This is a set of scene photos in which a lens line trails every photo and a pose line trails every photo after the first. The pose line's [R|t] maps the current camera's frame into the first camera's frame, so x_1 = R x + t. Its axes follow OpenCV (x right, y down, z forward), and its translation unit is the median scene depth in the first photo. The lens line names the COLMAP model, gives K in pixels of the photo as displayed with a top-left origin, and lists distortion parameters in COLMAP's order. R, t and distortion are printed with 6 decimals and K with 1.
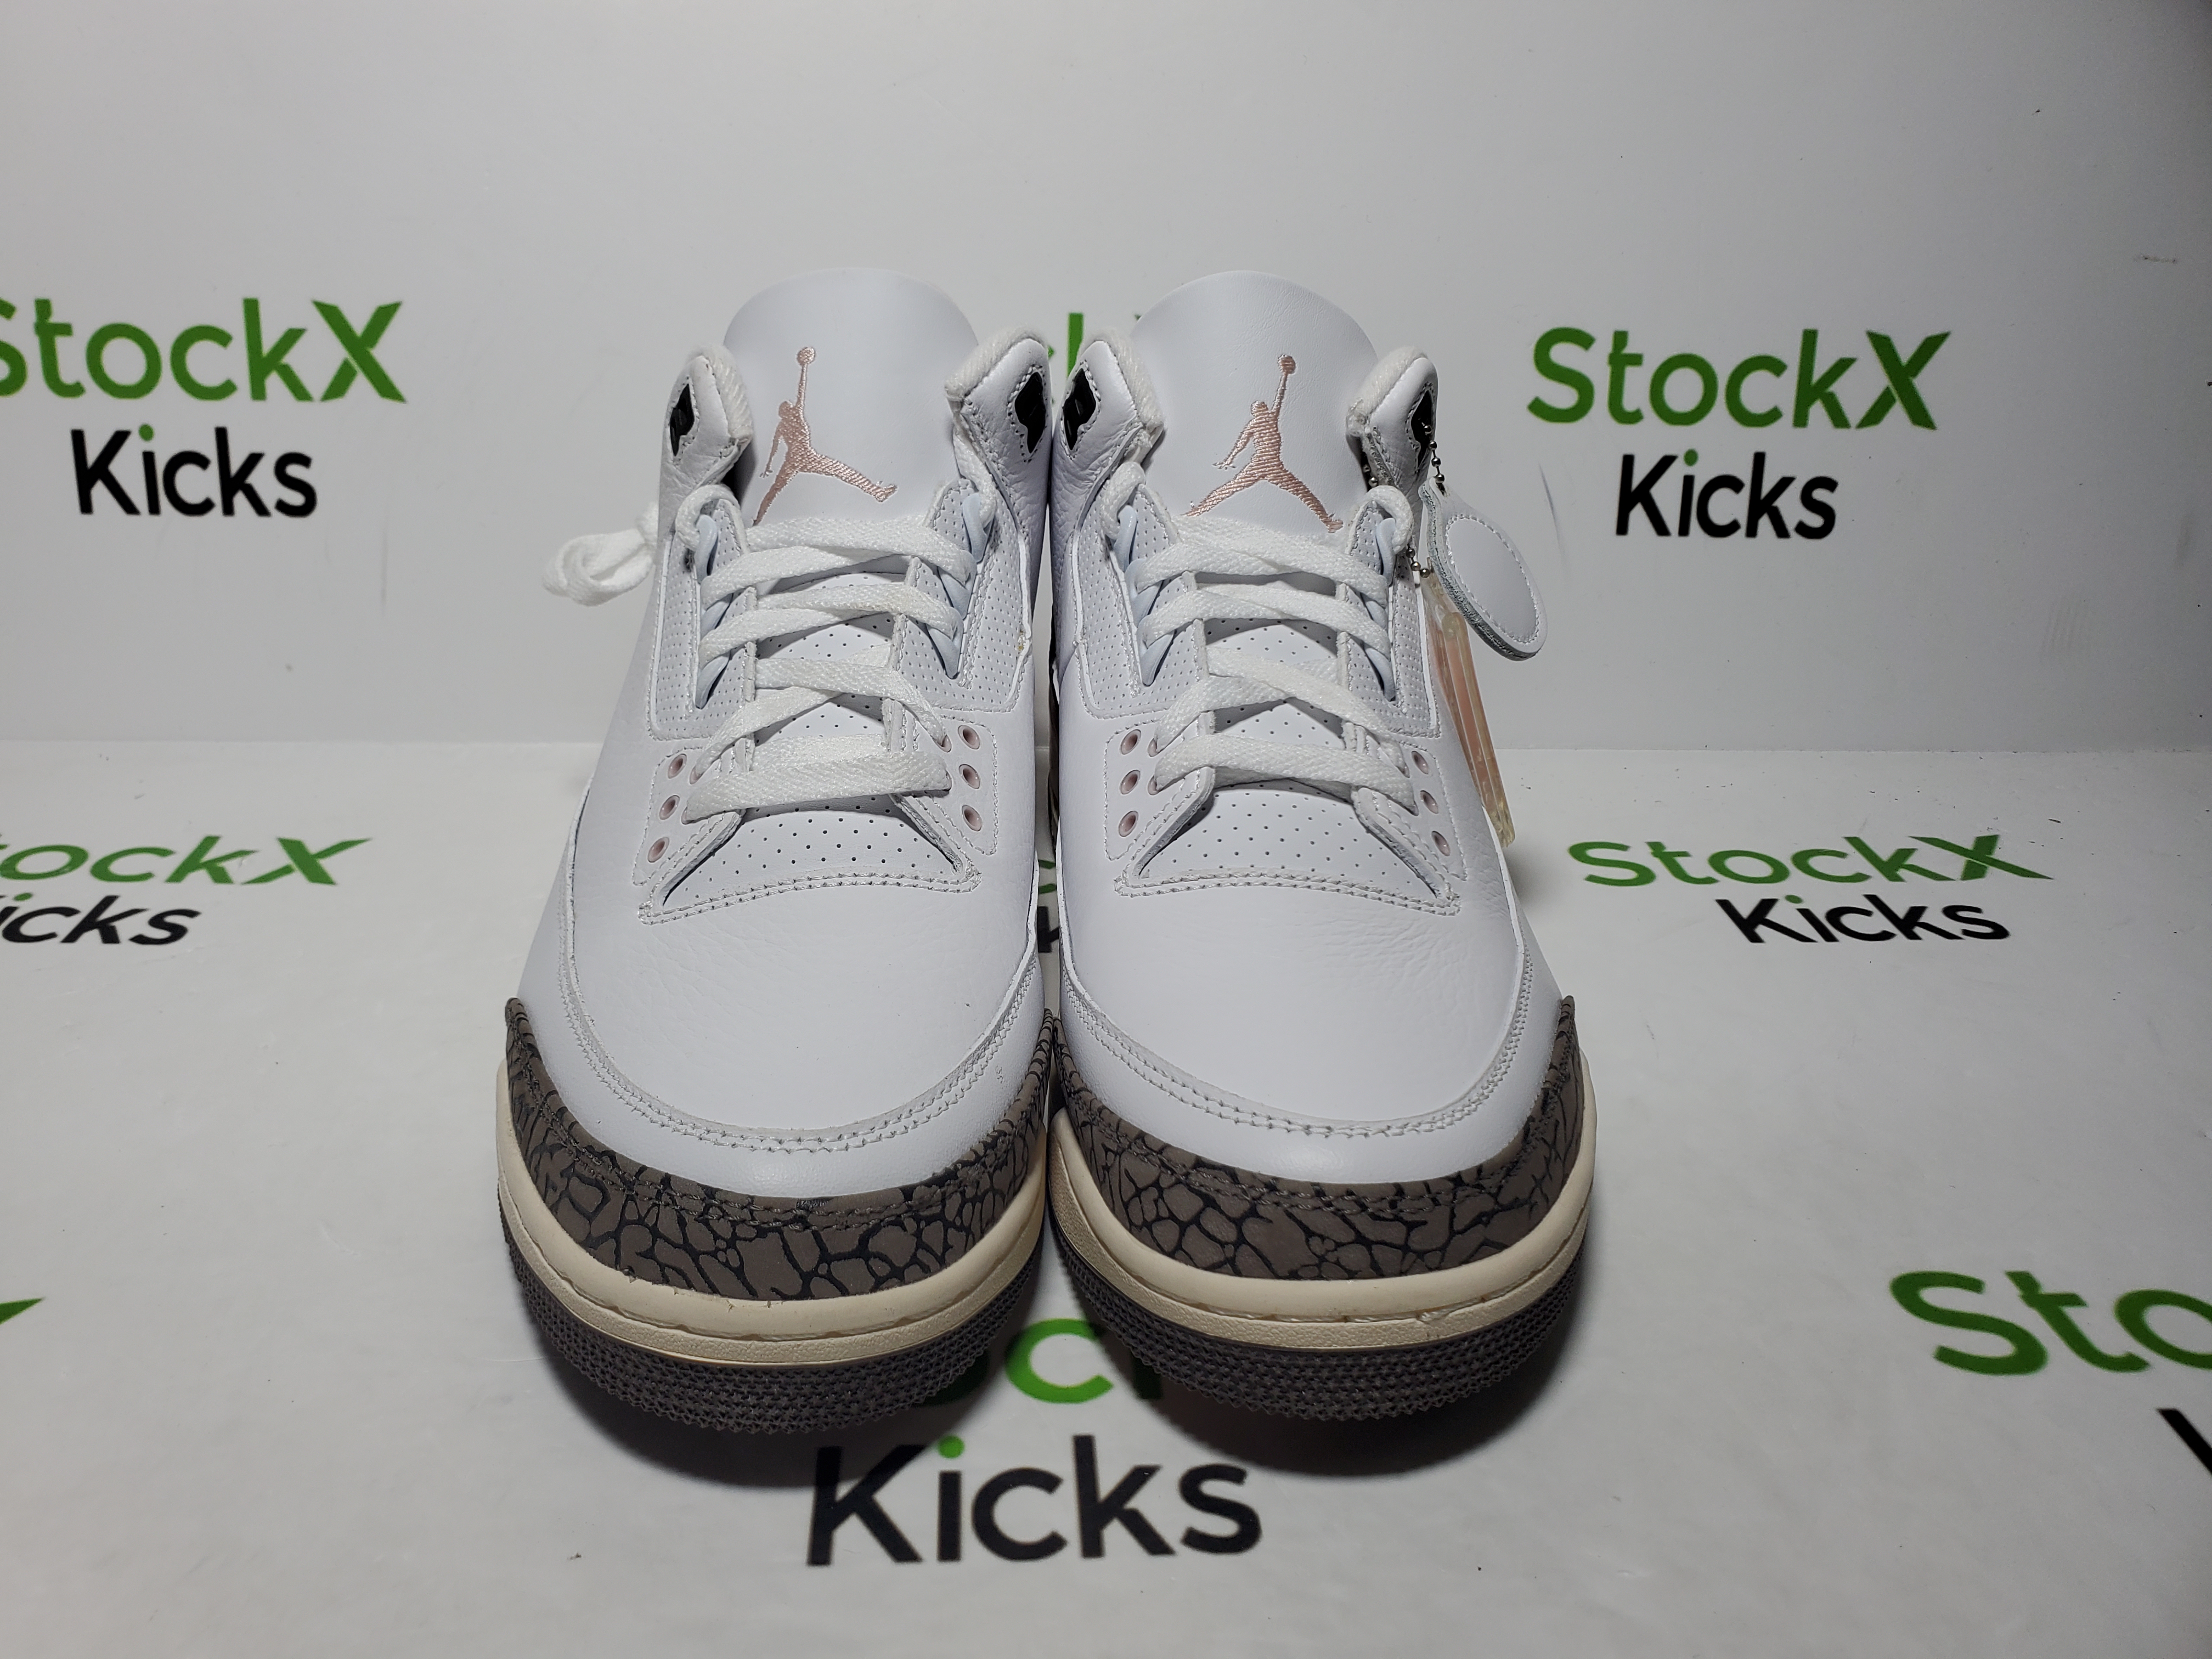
lens RADIAL K [[1512.1, 0, 1092.3], [0, 1512.1, 847.7], [0, 0, 1]] dist [0.007588, 0.006875]
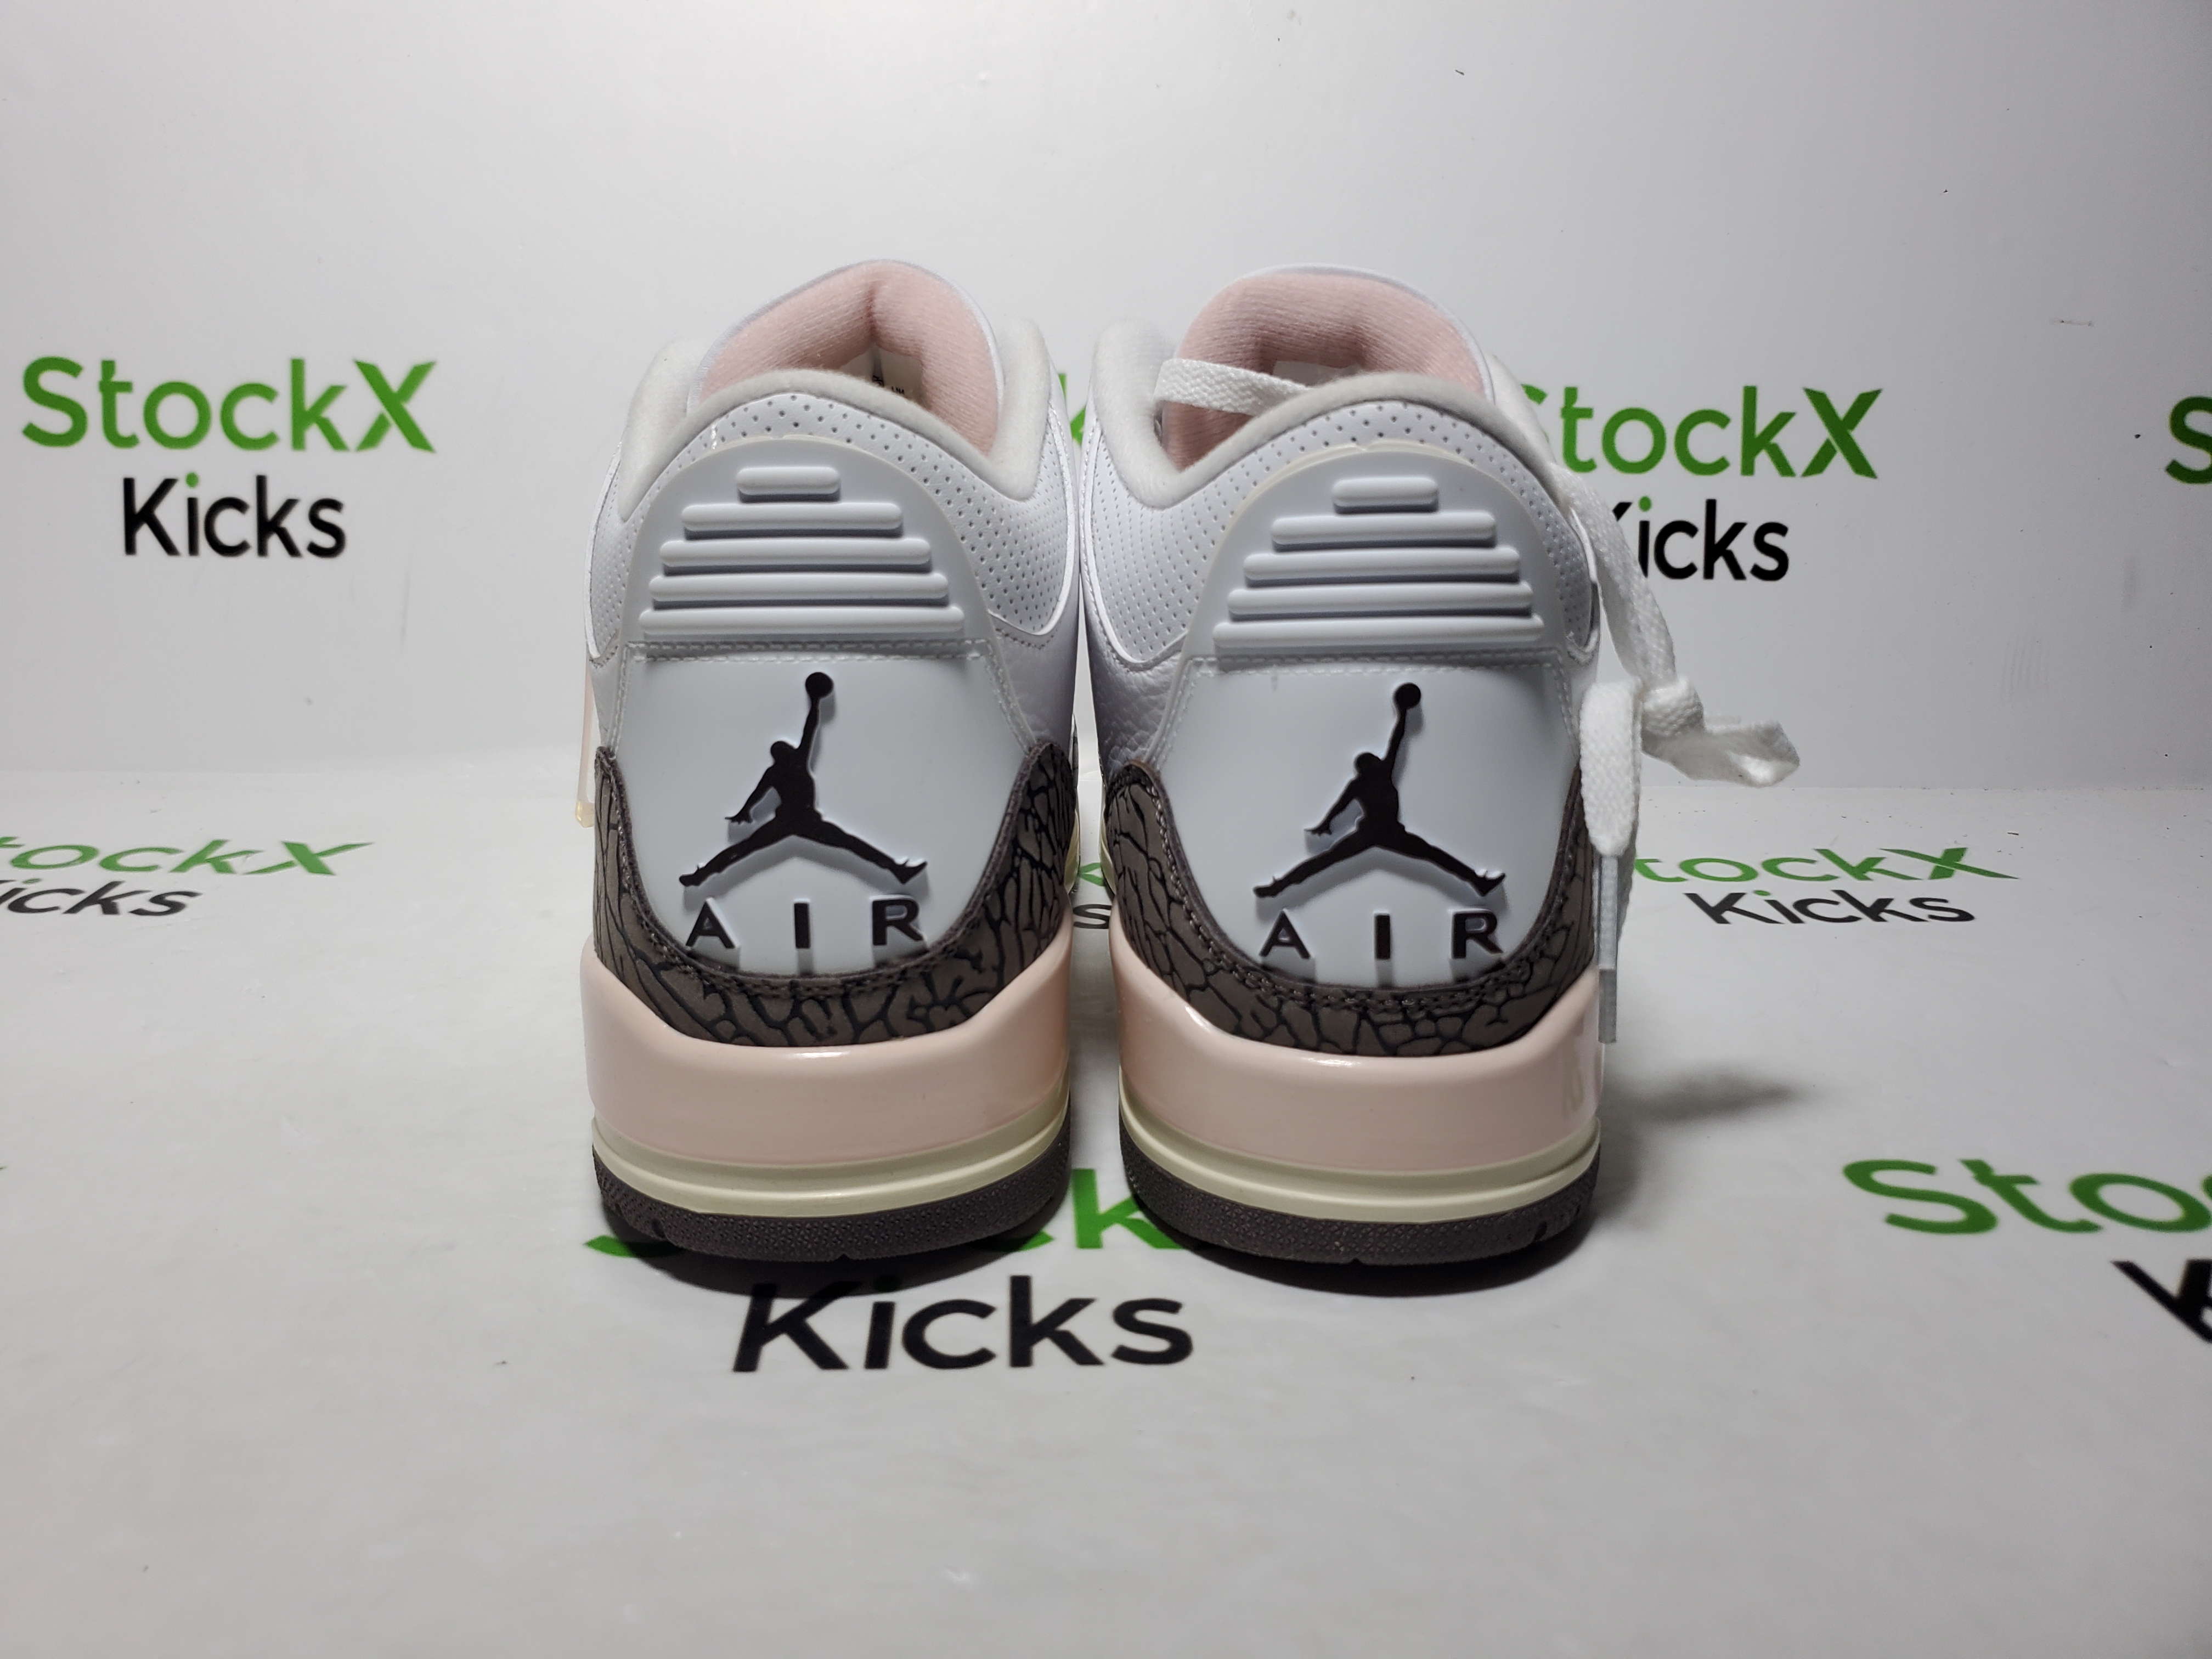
lens RADIAL K [[1512.1, 0, 1099.2], [0, 1512.1, 811.2], [0, 0, 1]] dist [0.007588, 0.006875]
pose [[0.999882, -0.006118, -0.014072, 0.032560], [0.003942, 0.988712, -0.149776, 0.123551], [0.014829, 0.149703, 0.988620, -0.016264]]
